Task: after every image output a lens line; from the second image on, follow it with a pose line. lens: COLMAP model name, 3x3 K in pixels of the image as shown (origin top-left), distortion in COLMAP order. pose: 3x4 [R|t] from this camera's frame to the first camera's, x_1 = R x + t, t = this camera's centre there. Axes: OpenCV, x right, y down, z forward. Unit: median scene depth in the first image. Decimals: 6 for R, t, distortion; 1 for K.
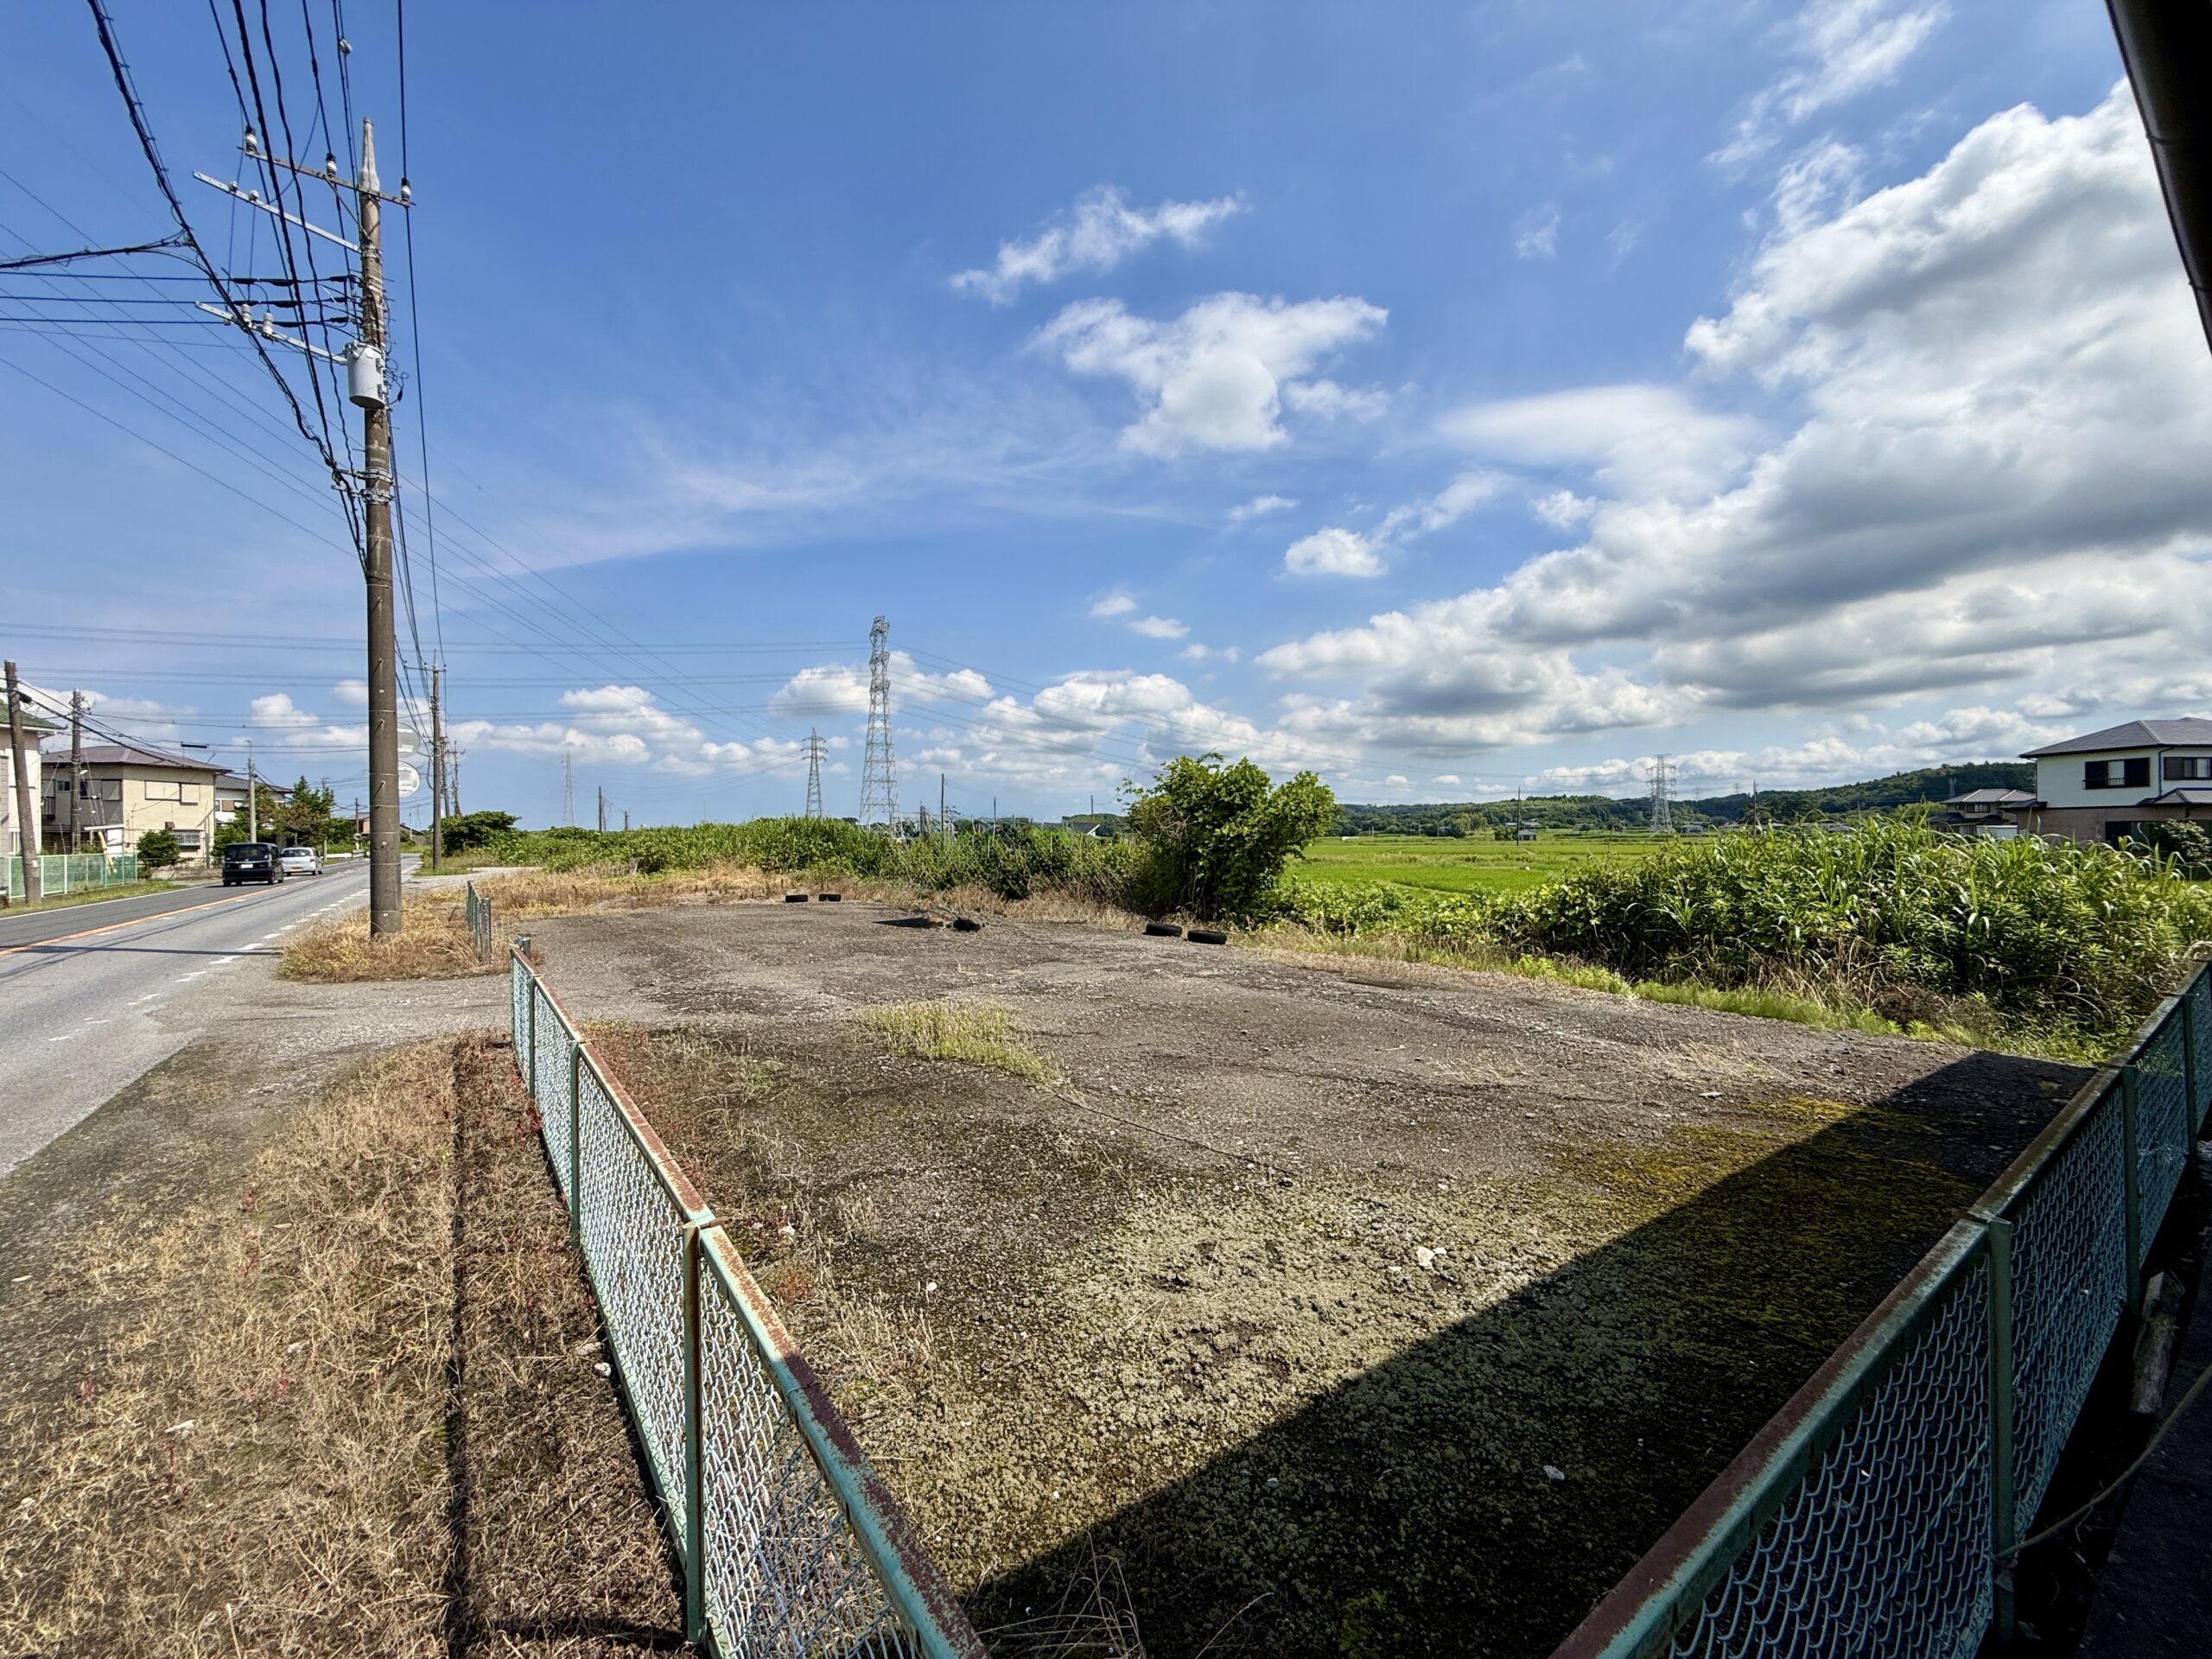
lens RADIAL K [[908.9, 0, 1109.6], [0, 908.9, 829.9], [0, 0, 1]] dist [0.000502, 0.000499]
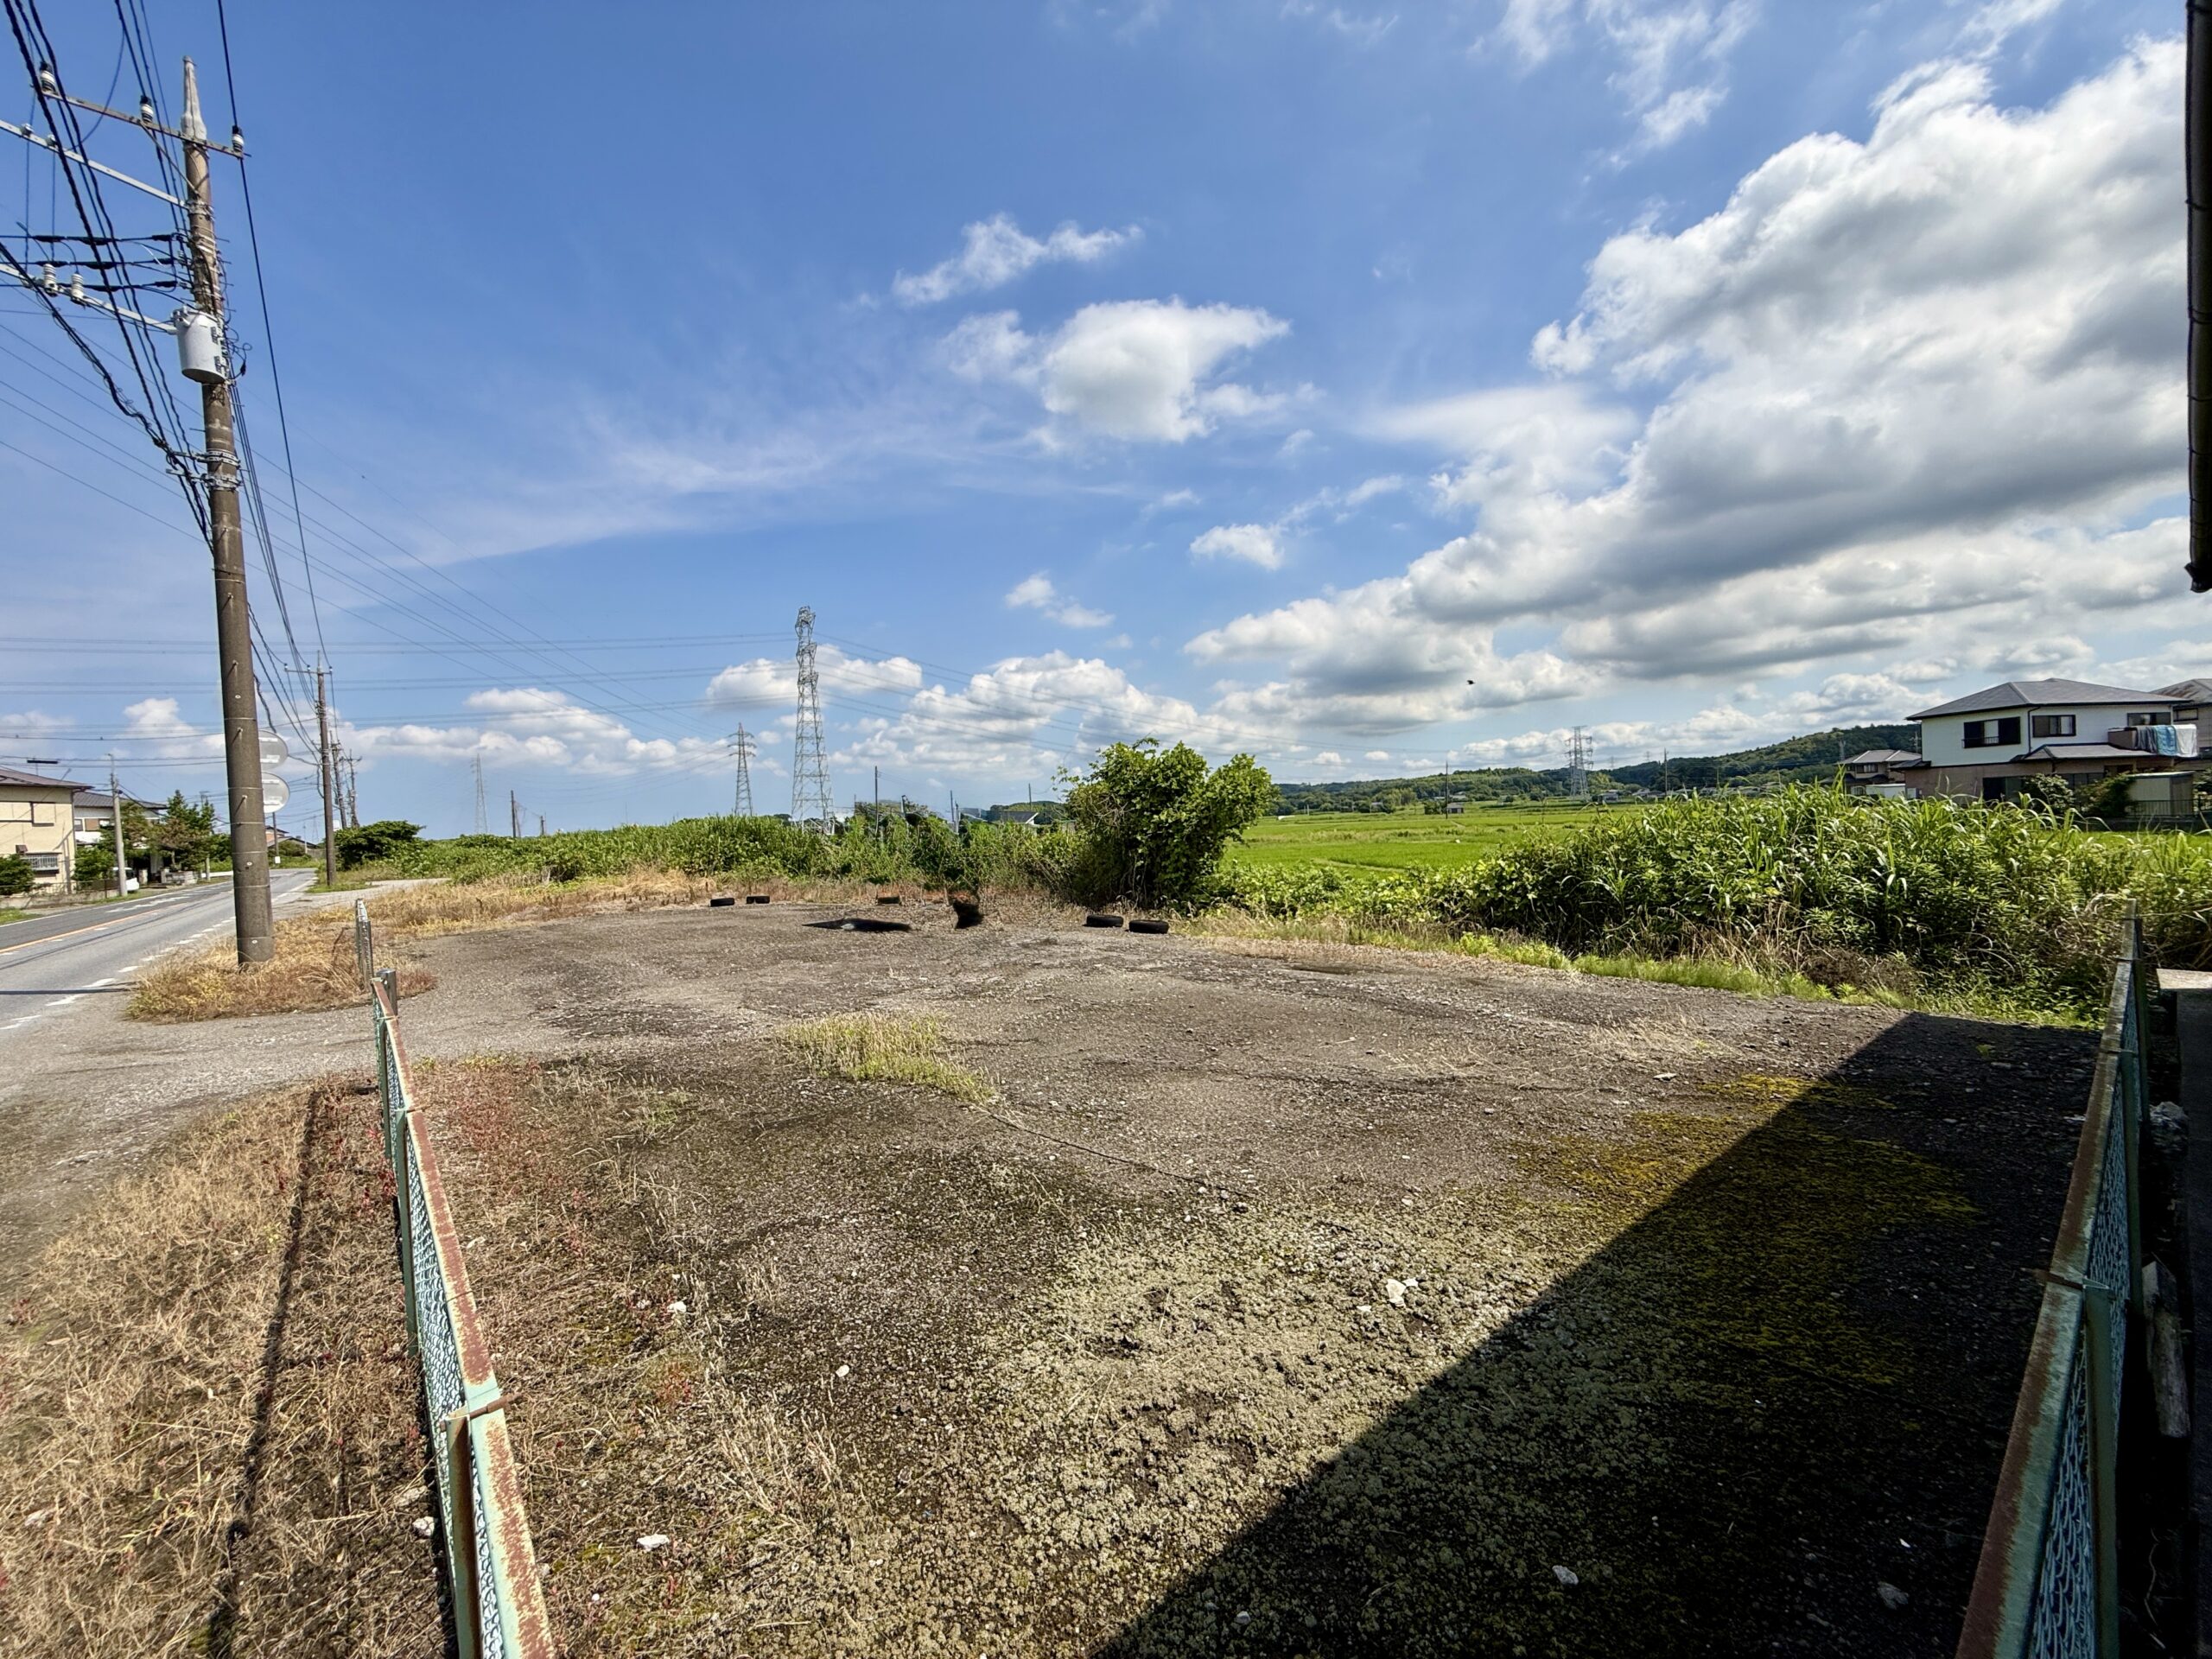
lens RADIAL K [[900.9, 0, 1113.5], [0, 900.9, 828.7], [0, 0, 1]] dist [0.000024, 0.000573]
pose [[0.996898, -0.035854, 0.070064, 0.006193], [0.034786, 0.999260, 0.016401, -0.005985], [-0.070600, -0.013913, 0.997408, 0.041906]]
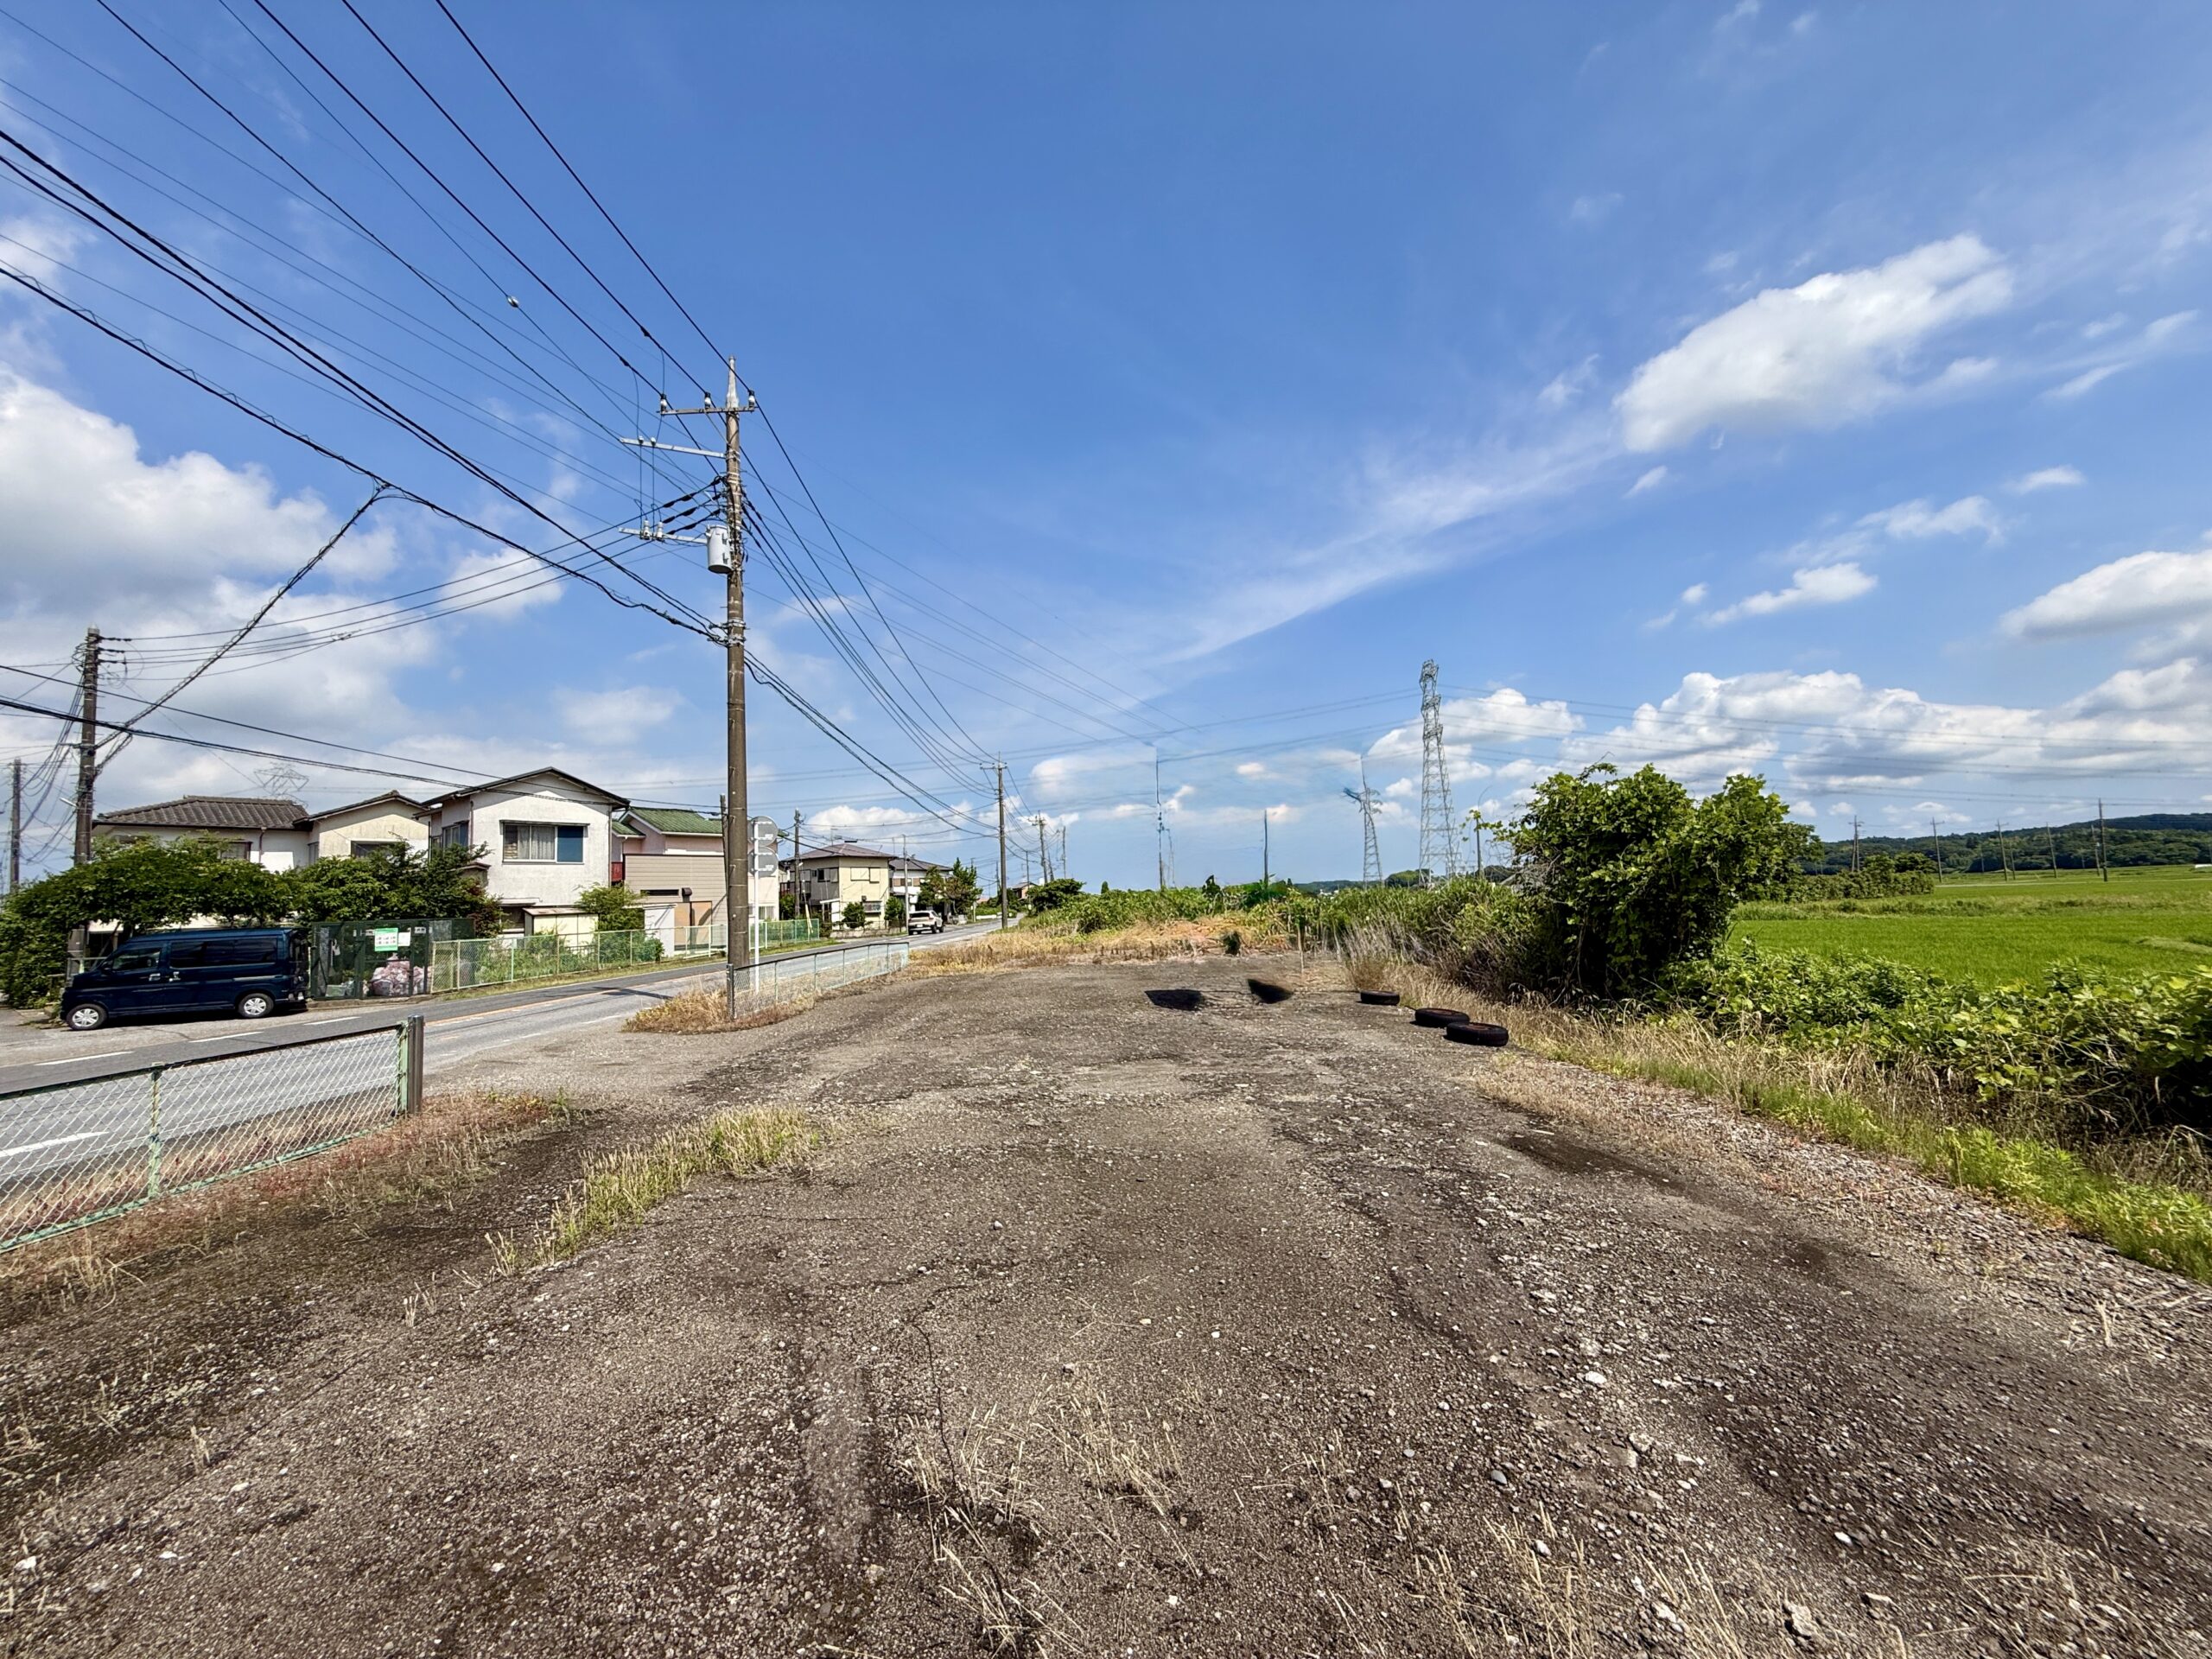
lens RADIAL K [[893.5, 0, 1112.6], [0, 893.5, 831.2], [0, 0, 1]] dist [0.000169, 0.000426]
pose [[0.793878, -0.069094, -0.604139, 0.353127], [0.033471, 0.996983, -0.070040, 0.005316], [0.607155, 0.035382, 0.793795, 0.352278]]
